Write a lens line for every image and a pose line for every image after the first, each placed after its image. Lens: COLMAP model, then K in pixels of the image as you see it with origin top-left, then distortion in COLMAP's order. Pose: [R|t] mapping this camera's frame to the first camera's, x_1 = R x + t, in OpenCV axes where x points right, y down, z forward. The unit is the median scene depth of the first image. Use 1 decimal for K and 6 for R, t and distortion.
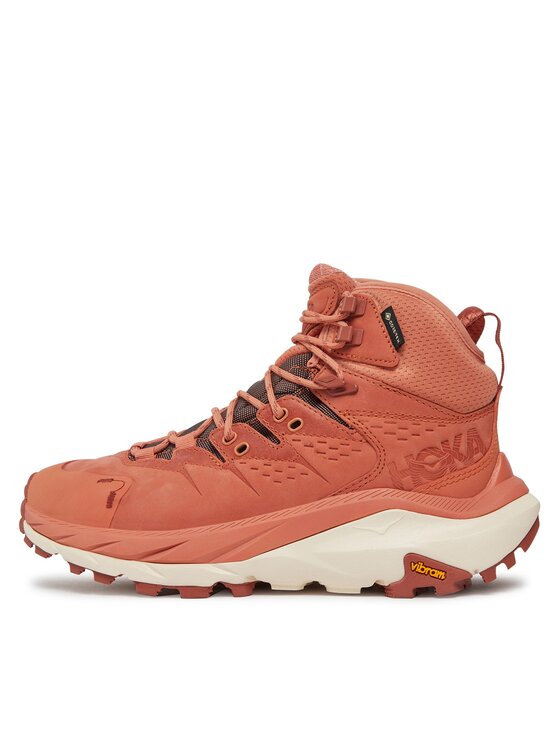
lens RADIAL K [[1337.6, 0, 280.0], [0, 1337.6, 373.0], [0, 0, 1]] dist [-0.035757, -0.112622]
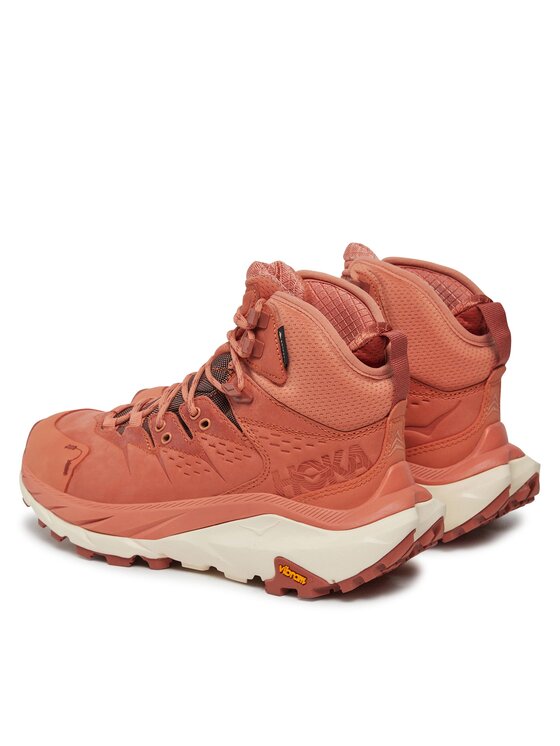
lens RADIAL K [[2033.1, 0, 280.0], [0, 2033.1, 373.0], [0, 0, 1]] dist [0.068935, 0.290262]
pose [[0.915163, 0.093361, -0.392124, 0.722301], [-0.000817, 0.973235, 0.229812, -0.387514], [0.403084, -0.209995, 0.890744, -0.449350]]
